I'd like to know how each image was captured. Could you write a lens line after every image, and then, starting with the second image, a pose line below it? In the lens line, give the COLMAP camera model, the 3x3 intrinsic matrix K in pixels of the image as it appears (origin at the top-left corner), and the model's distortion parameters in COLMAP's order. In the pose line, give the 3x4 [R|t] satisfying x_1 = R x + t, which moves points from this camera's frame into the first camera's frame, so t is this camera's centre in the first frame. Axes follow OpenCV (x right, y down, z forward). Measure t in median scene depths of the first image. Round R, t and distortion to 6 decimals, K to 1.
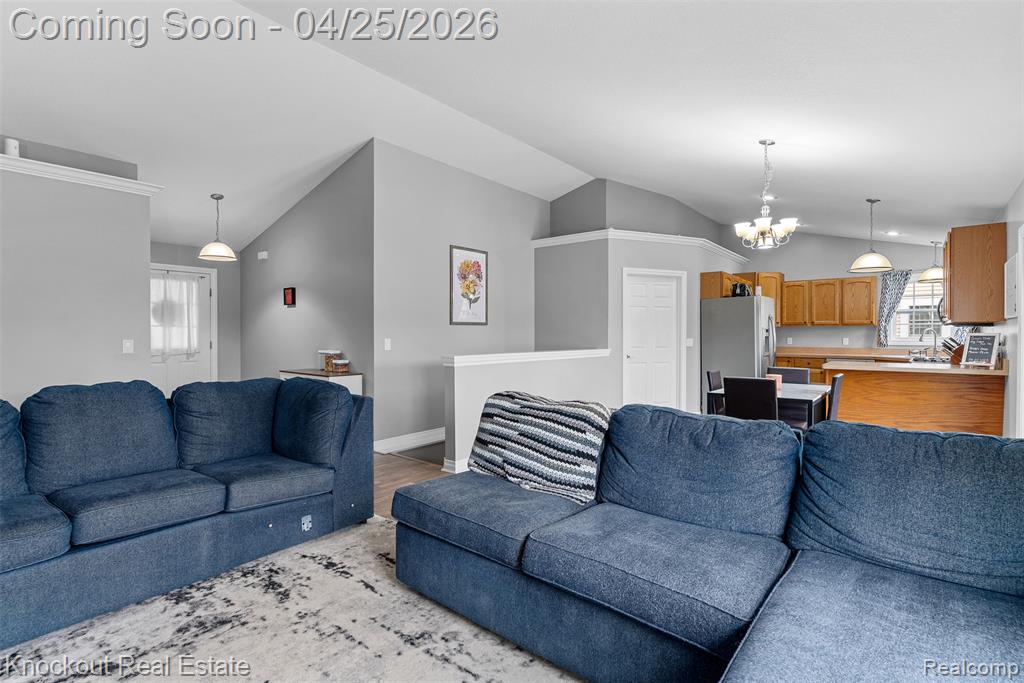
lens RADIAL K [[490.2, 0, 508.6], [0, 490.2, 340.1], [0, 0, 1]] dist [0.001495, 0.000828]
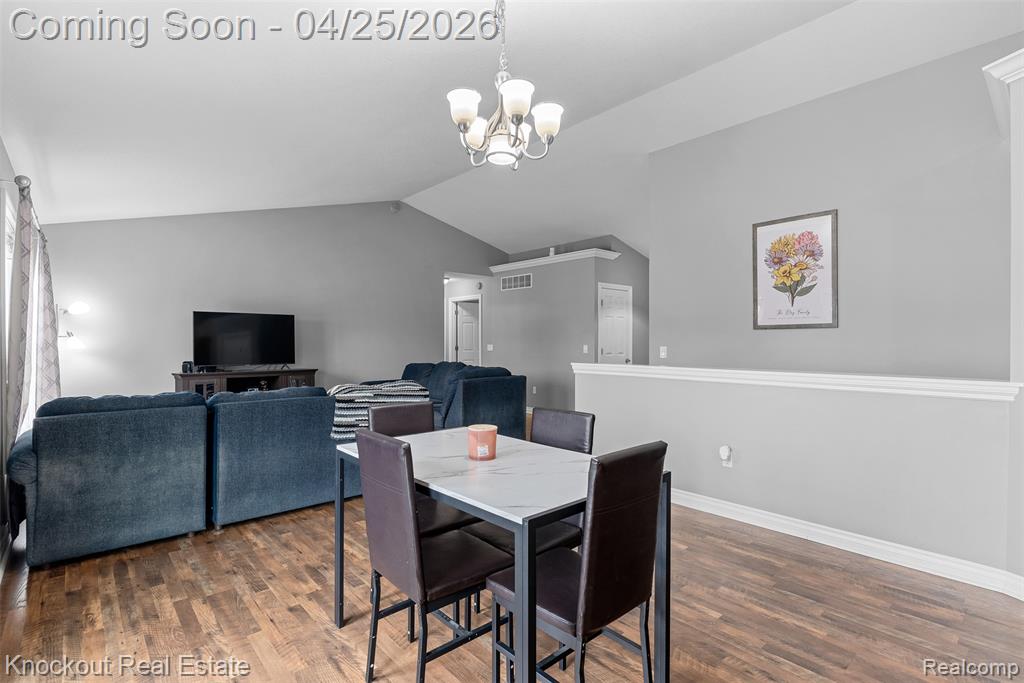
lens RADIAL K [[490.2, 0, 510.0], [0, 490.2, 337.9], [0, 0, 1]] dist [0.001495, 0.000828]
pose [[-0.147842, -0.007155, -0.988985, 0.597942], [-0.012042, 0.999913, -0.005434, -0.008191], [0.988938, 0.011106, -0.147915, 0.644210]]
